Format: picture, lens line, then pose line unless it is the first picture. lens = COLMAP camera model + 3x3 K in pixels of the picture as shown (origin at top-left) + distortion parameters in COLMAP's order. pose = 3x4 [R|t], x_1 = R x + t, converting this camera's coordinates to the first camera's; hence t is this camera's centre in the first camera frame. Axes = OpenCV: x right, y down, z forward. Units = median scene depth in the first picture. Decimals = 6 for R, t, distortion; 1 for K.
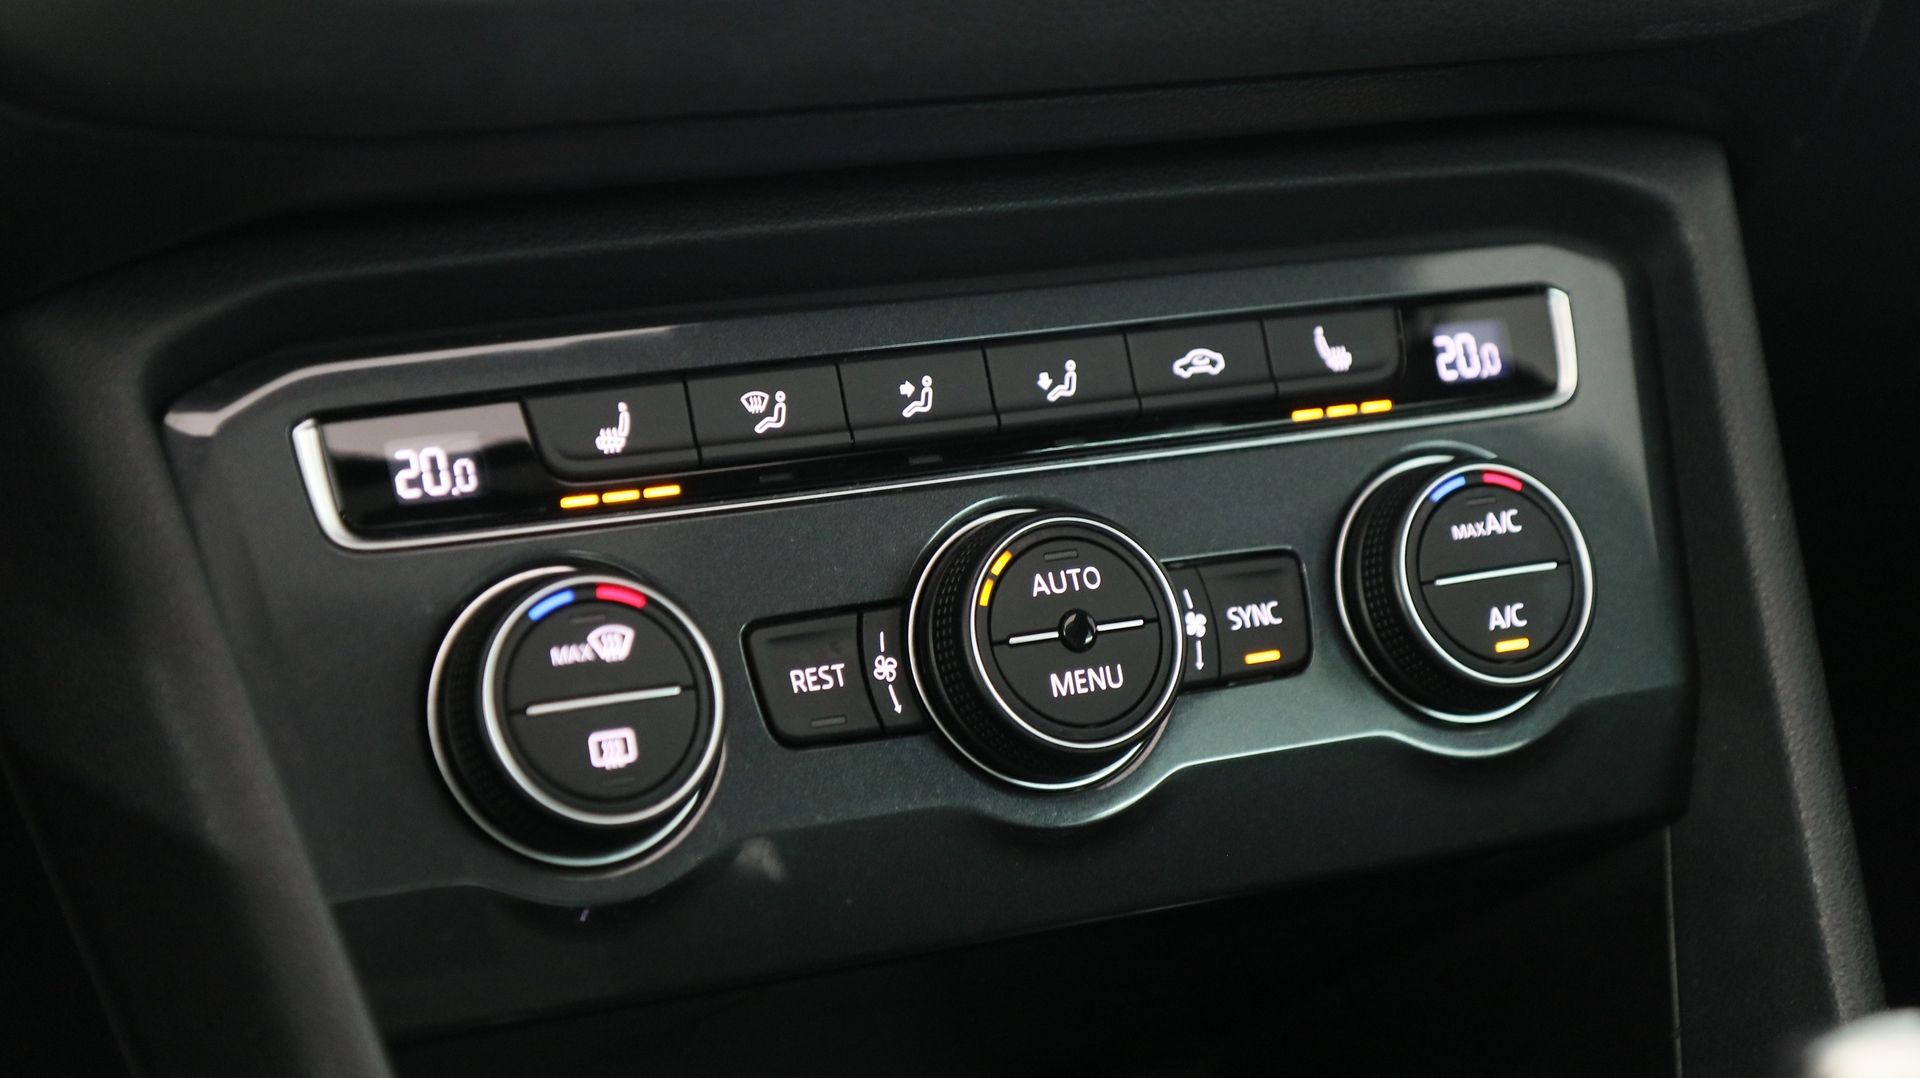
lens RADIAL K [[4106.9, 0, 961.1], [0, 4106.9, 539.4], [0, 0, 1]] dist [0.100008, 0.000000]
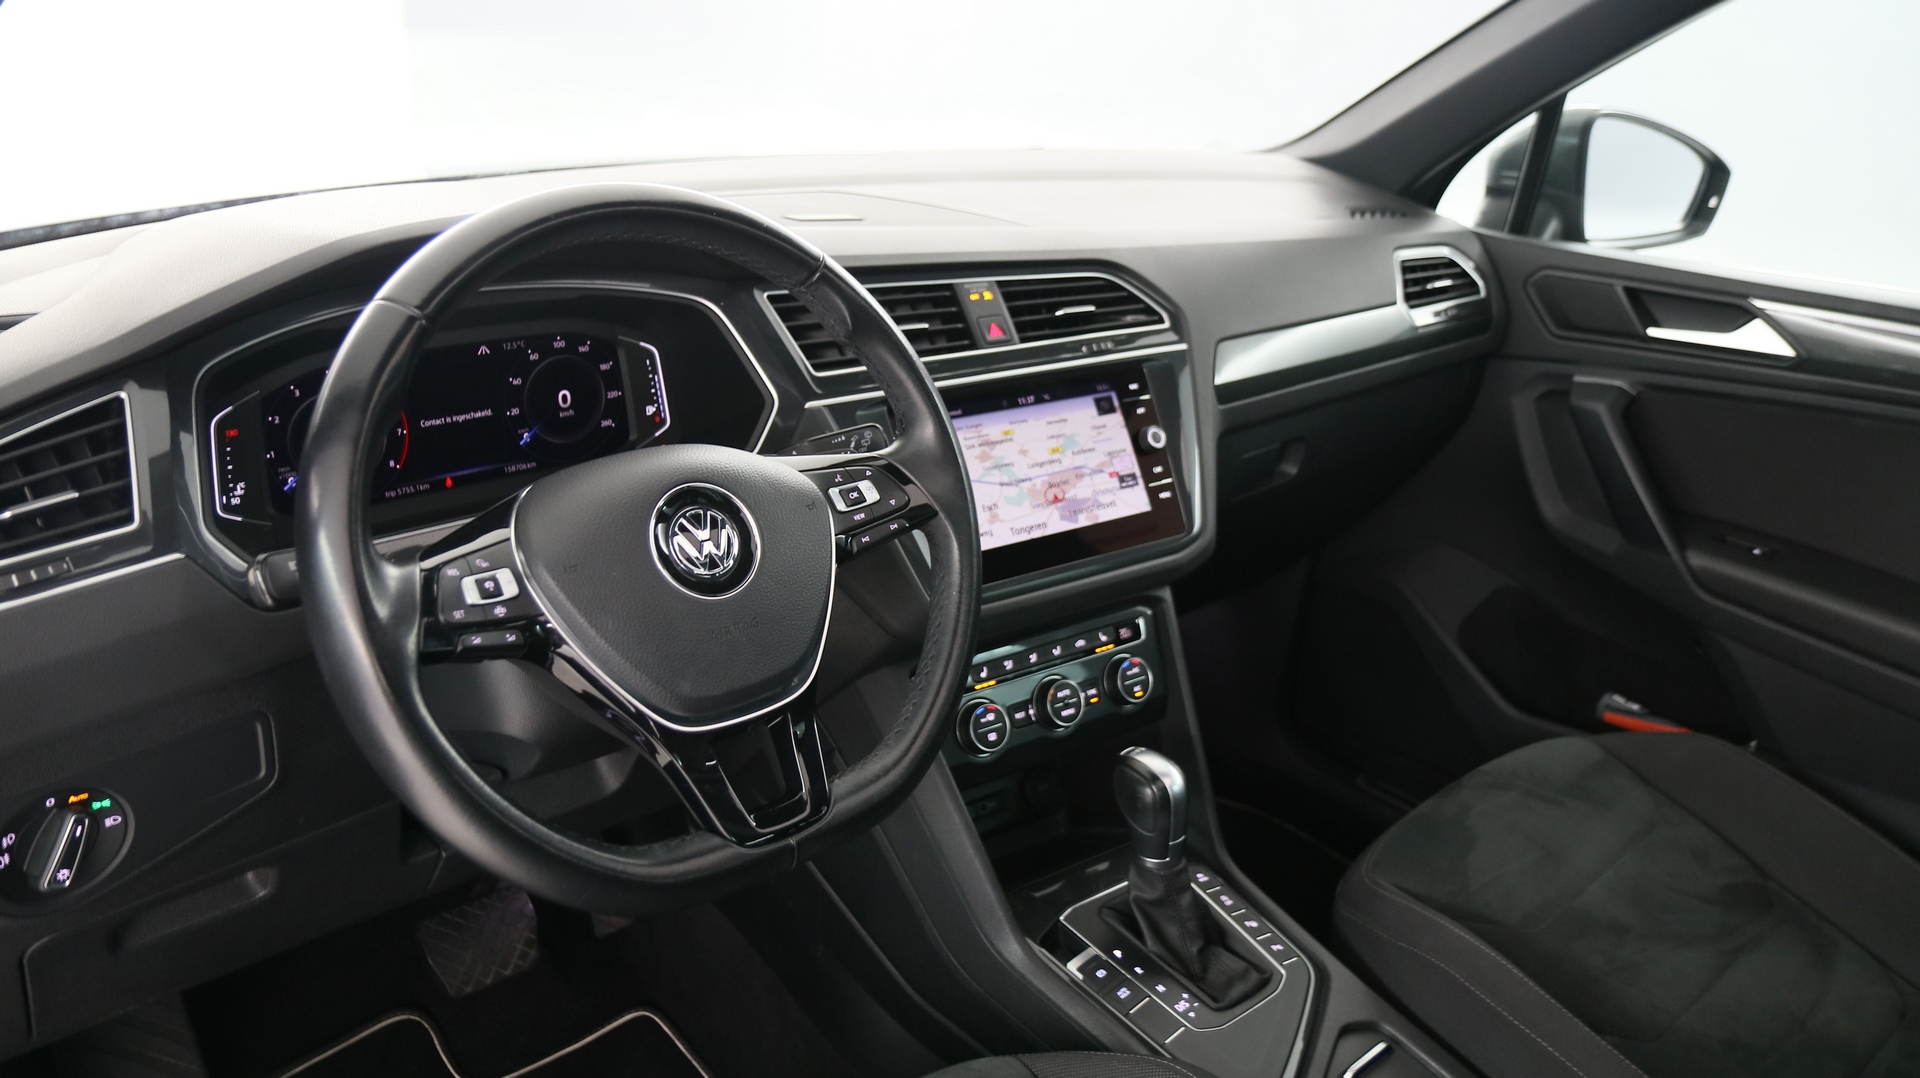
lens RADIAL K [[1457.1, 0, 959.0], [0, 1457.1, 541.6], [0, 0, 1]] dist [-0.002293, 0.005758]
pose [[0.985874, -0.030333, 0.164719, -0.411811], [0.013399, 0.994595, 0.102960, -0.380247], [-0.166952, -0.099298, 0.980952, -0.801995]]
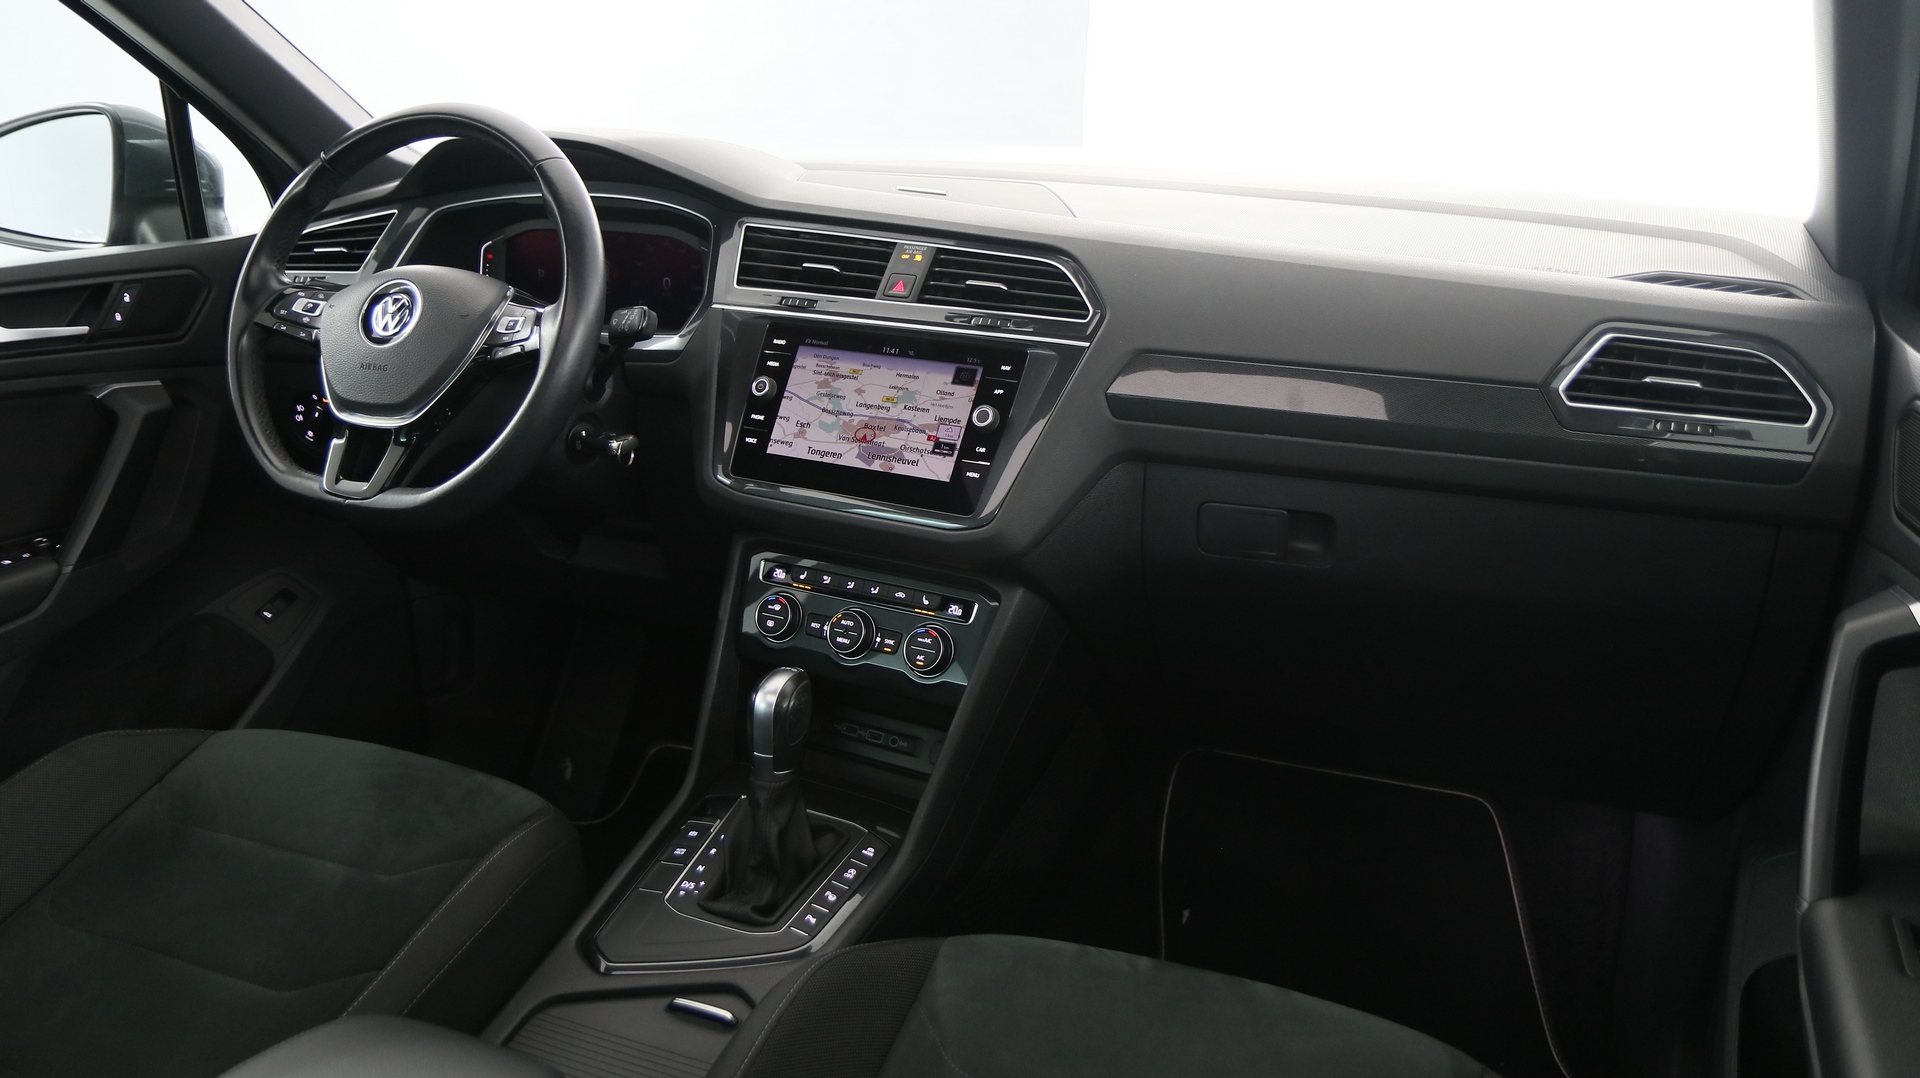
lens RADIAL K [[1457.1, 0, 963.8], [0, 1457.1, 539.1], [0, 0, 1]] dist [-0.002293, 0.005758]
pose [[0.562708, 0.251469, -0.787479, 1.676168], [-0.232495, 0.962299, 0.141162, -0.423914], [0.793288, 0.103652, 0.599959, -0.093905]]
